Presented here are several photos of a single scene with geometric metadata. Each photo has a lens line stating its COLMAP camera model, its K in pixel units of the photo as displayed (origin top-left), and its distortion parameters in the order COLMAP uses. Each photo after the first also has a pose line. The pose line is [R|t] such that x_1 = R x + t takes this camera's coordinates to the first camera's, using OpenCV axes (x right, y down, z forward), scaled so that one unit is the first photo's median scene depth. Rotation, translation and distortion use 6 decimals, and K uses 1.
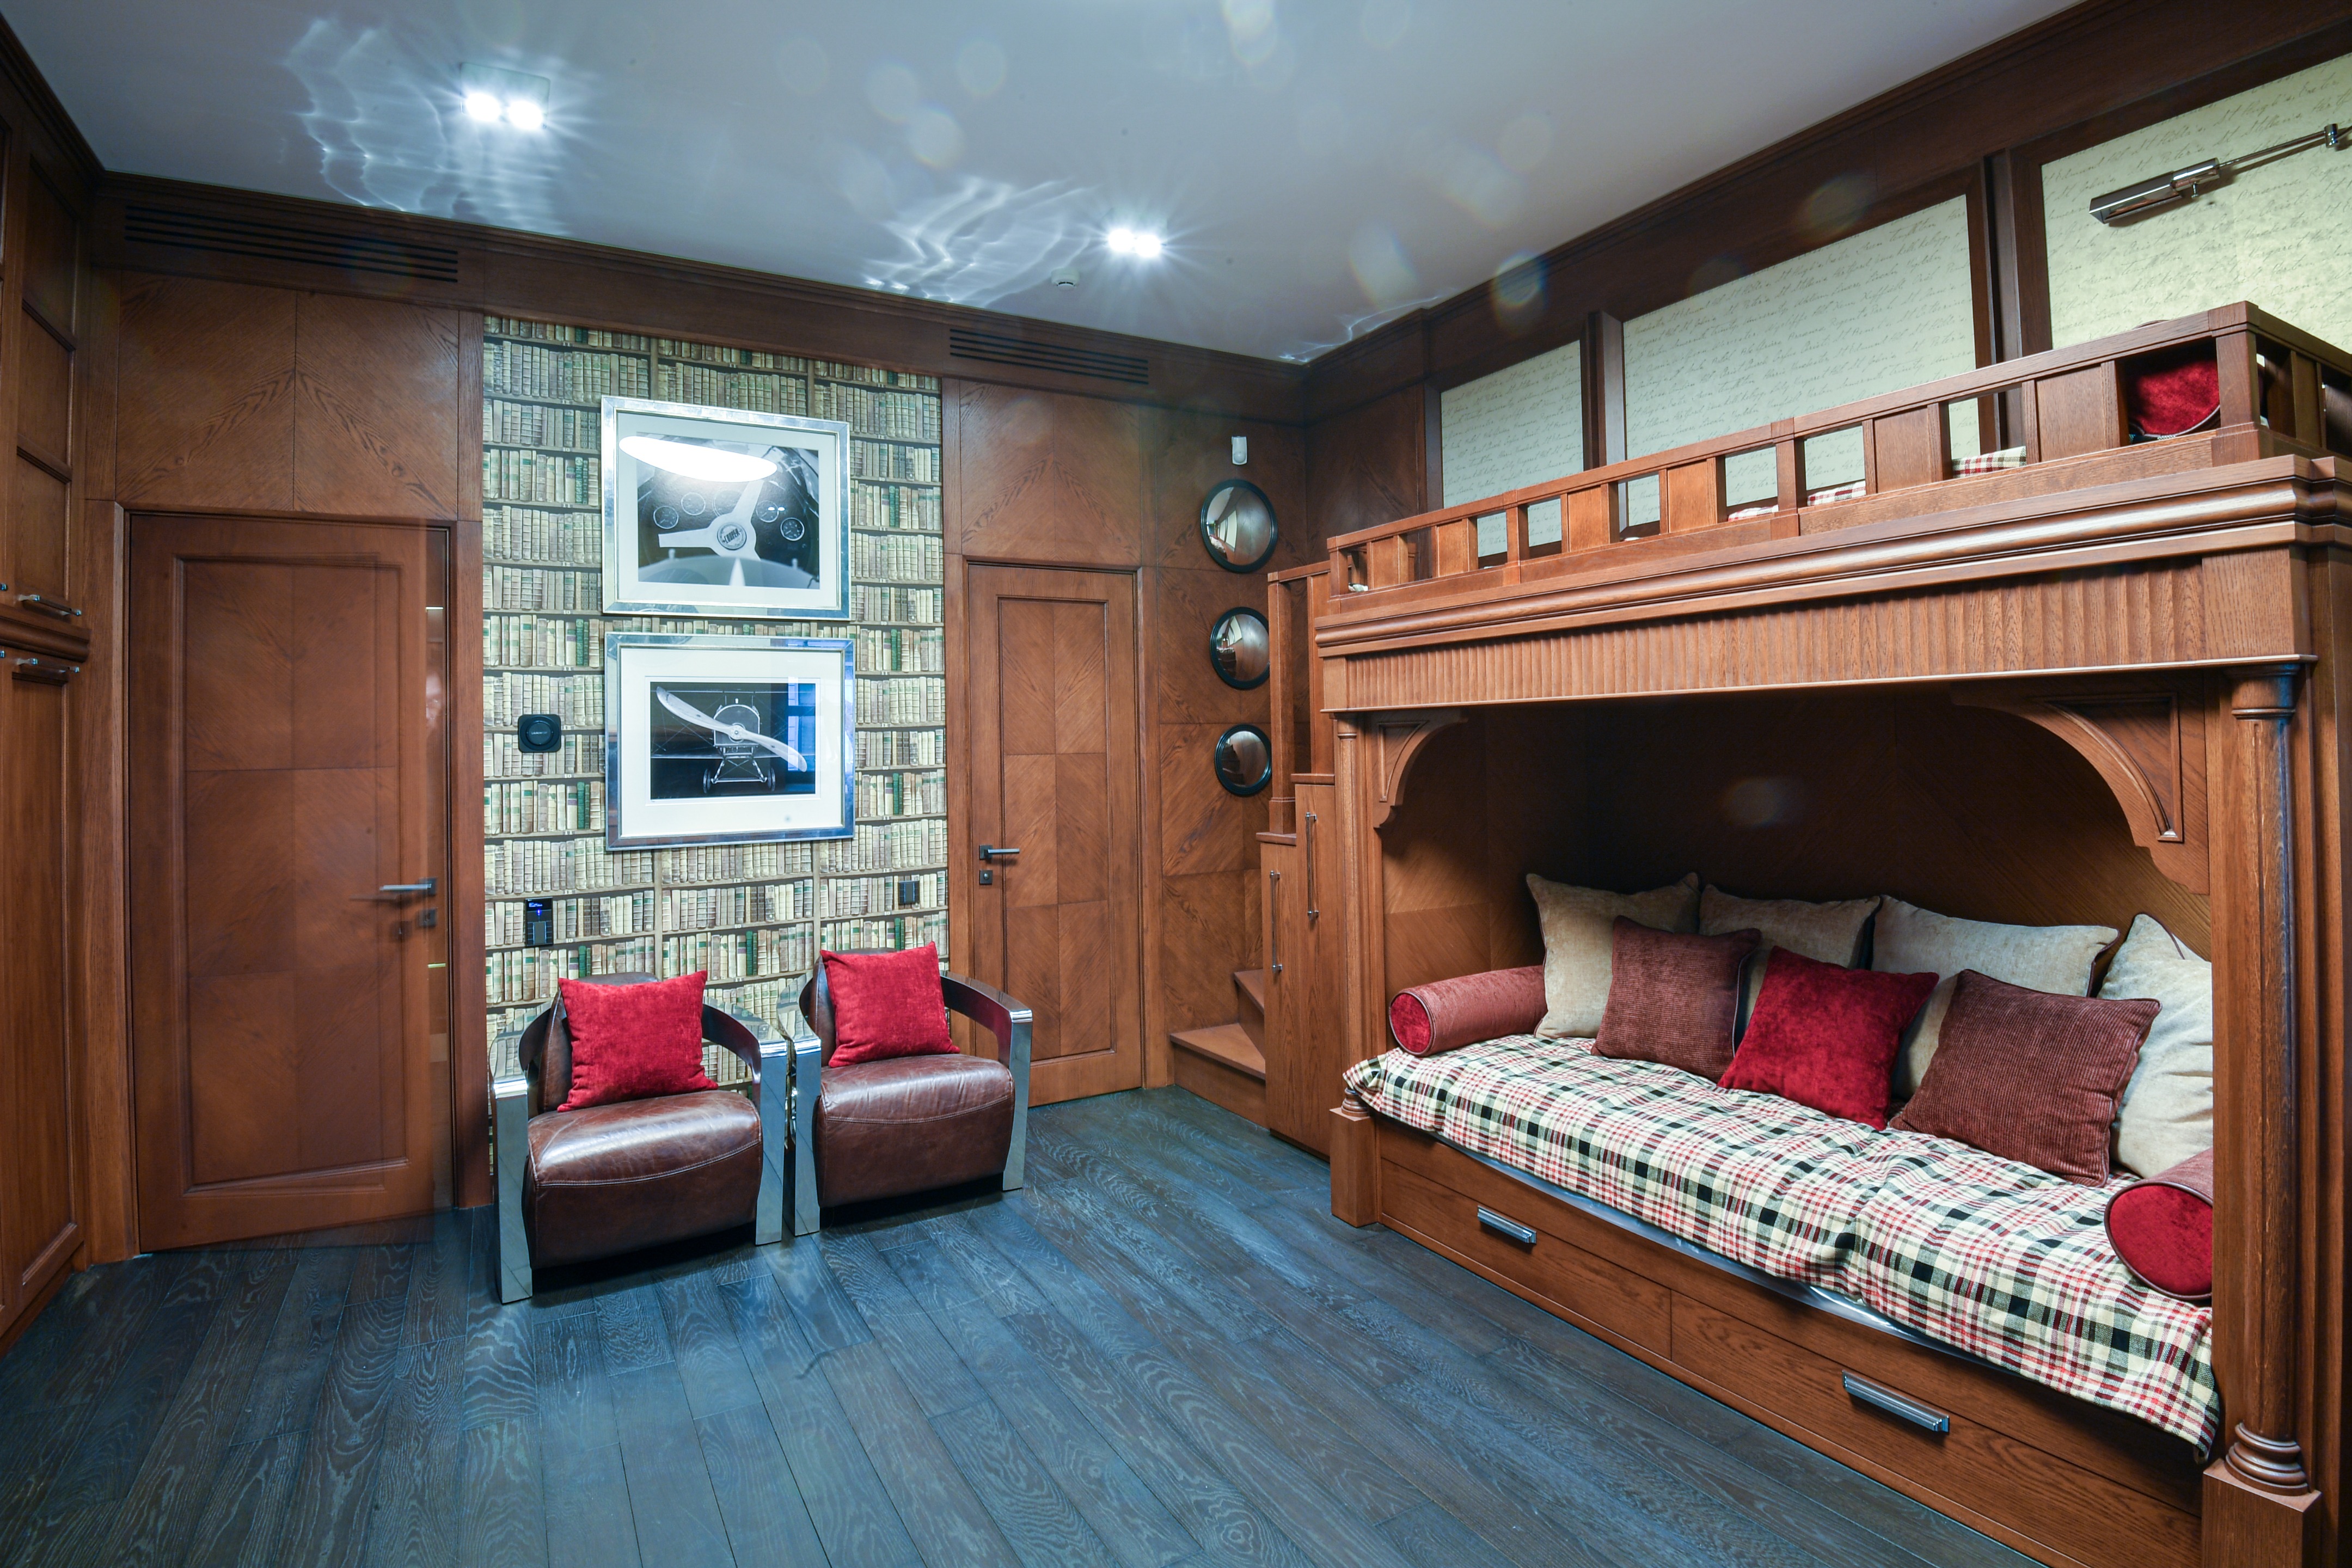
lens RADIAL K [[1177.4, 0, 1175.2], [0, 1177.4, 722.6], [0, 0, 1]] dist [0.001621, -0.030038]
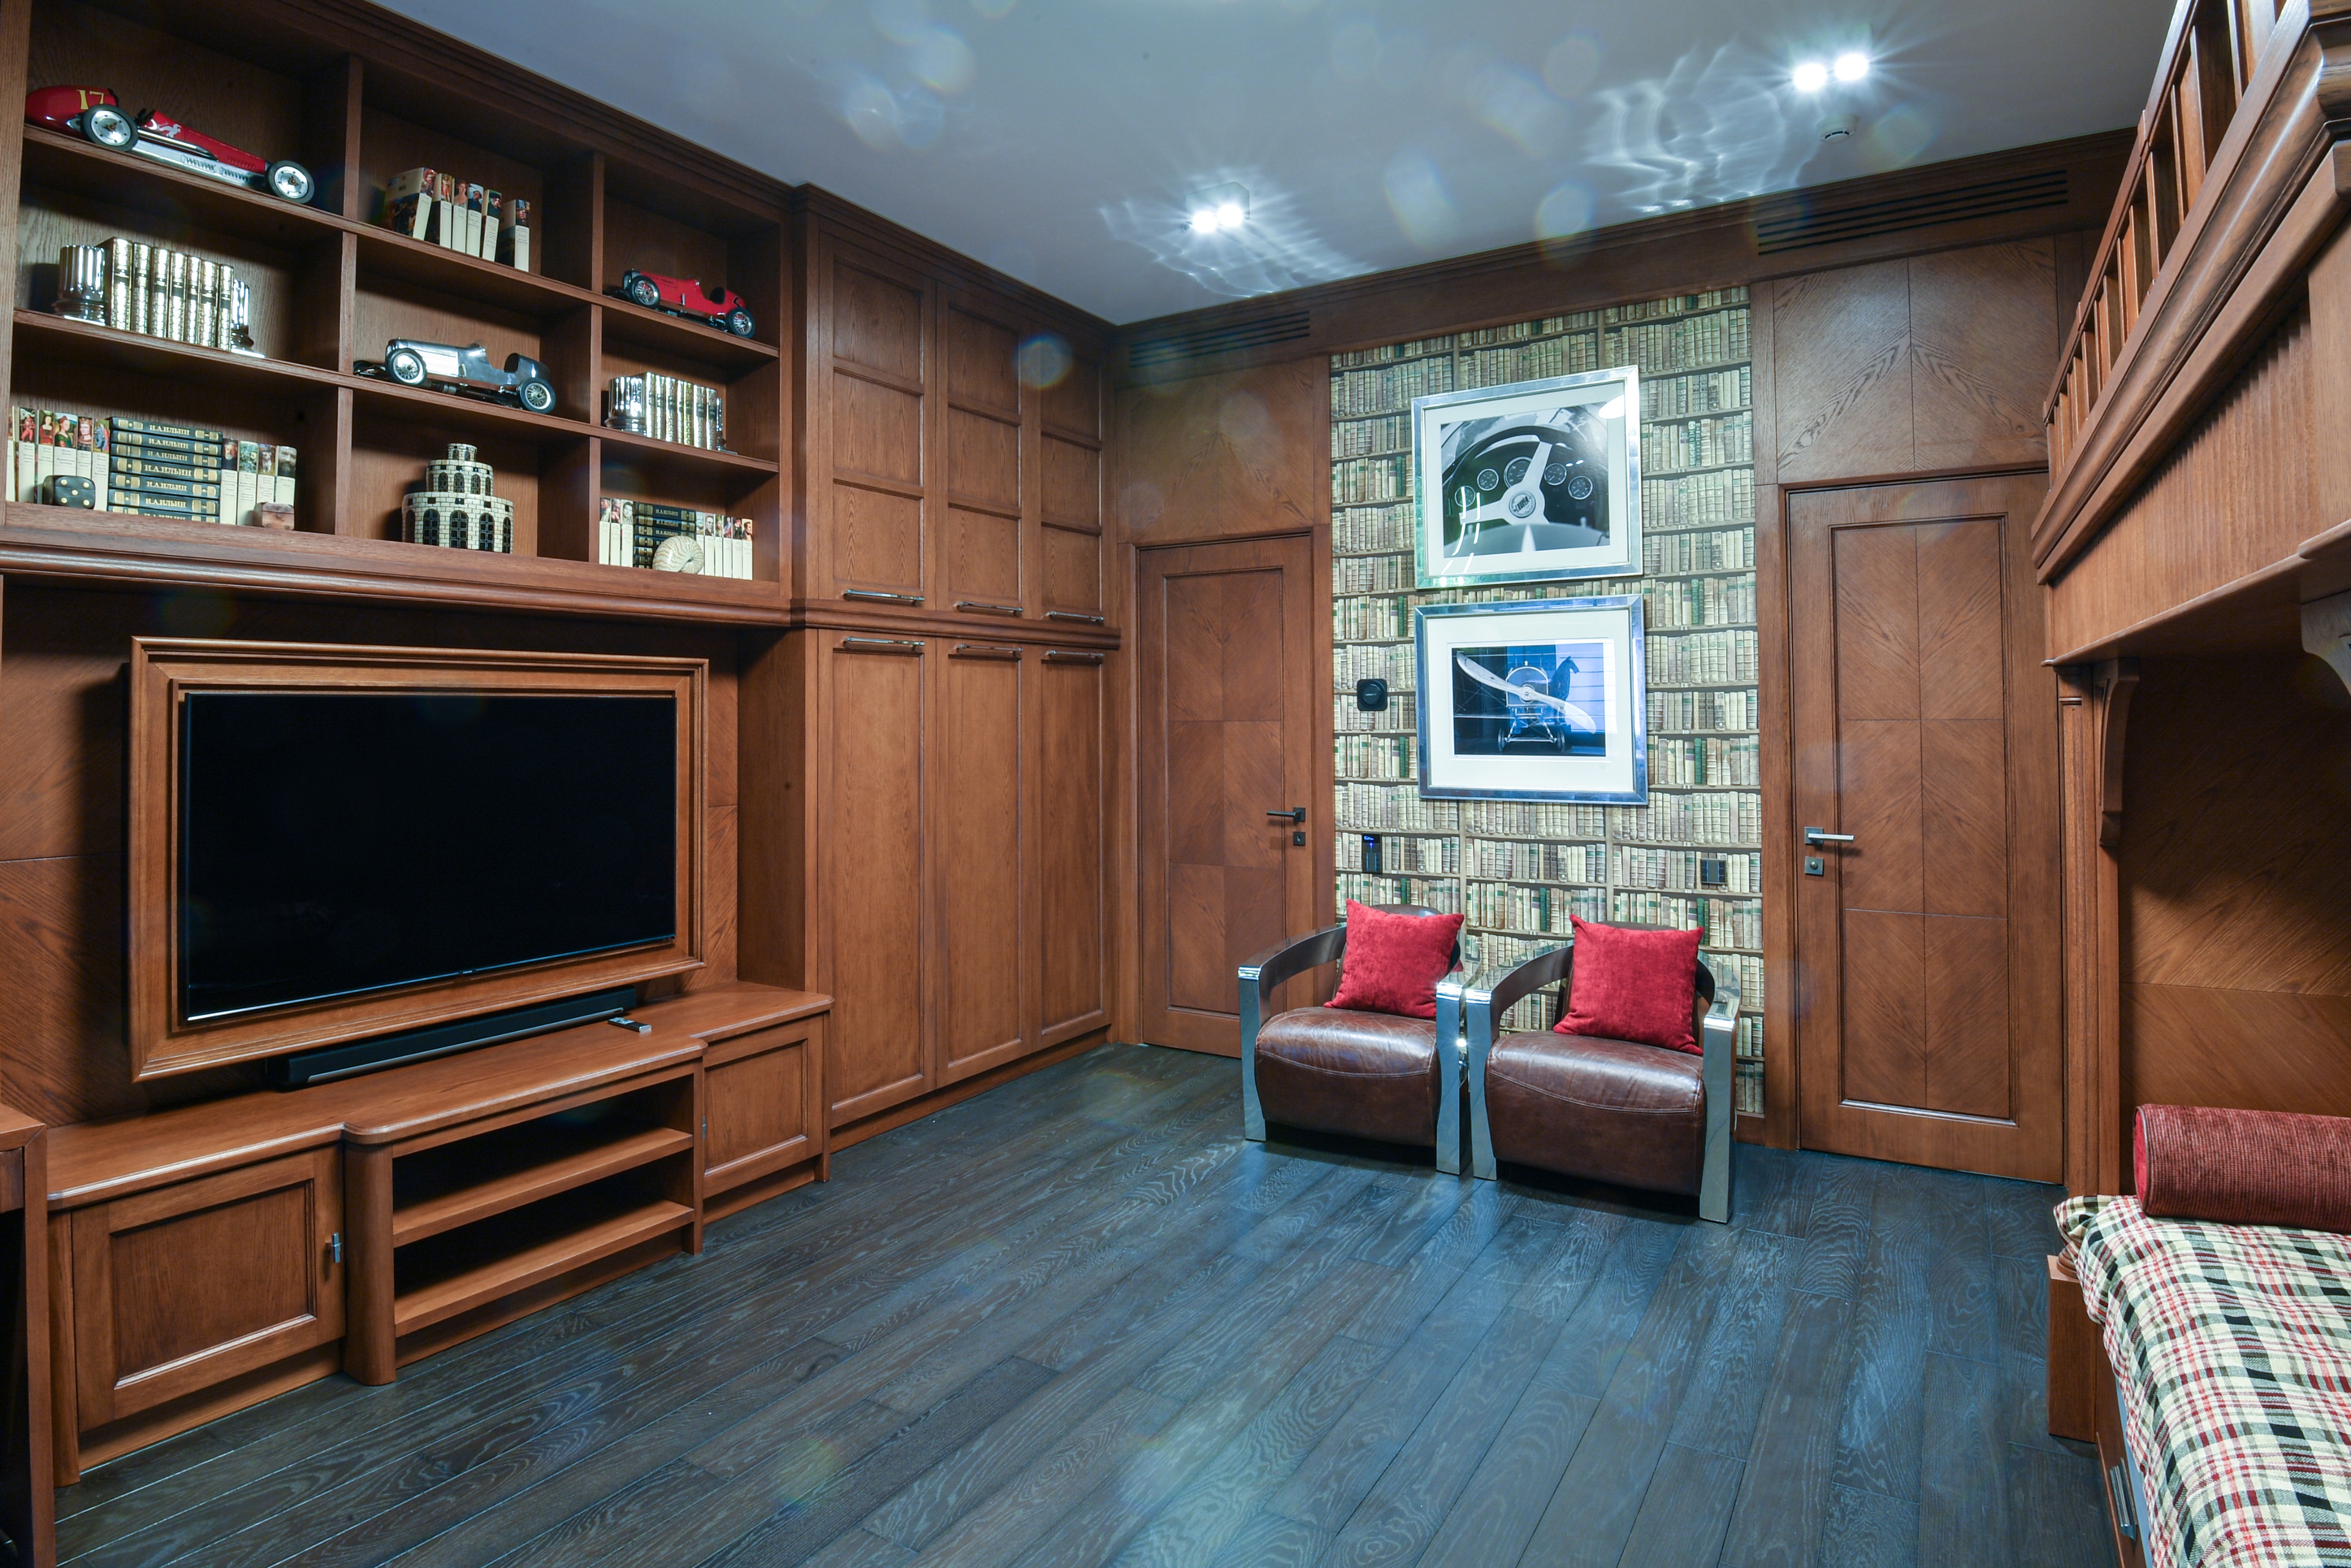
lens RADIAL K [[1267.4, 0, 1180.3], [0, 1267.4, 684.4], [0, 0, 1]] dist [0.003228, -0.042156]
pose [[0.478213, -0.004925, -0.878230, 0.484466], [0.014105, 0.999898, 0.002073, -0.006744], [0.878130, -0.013378, 0.478234, 0.209813]]
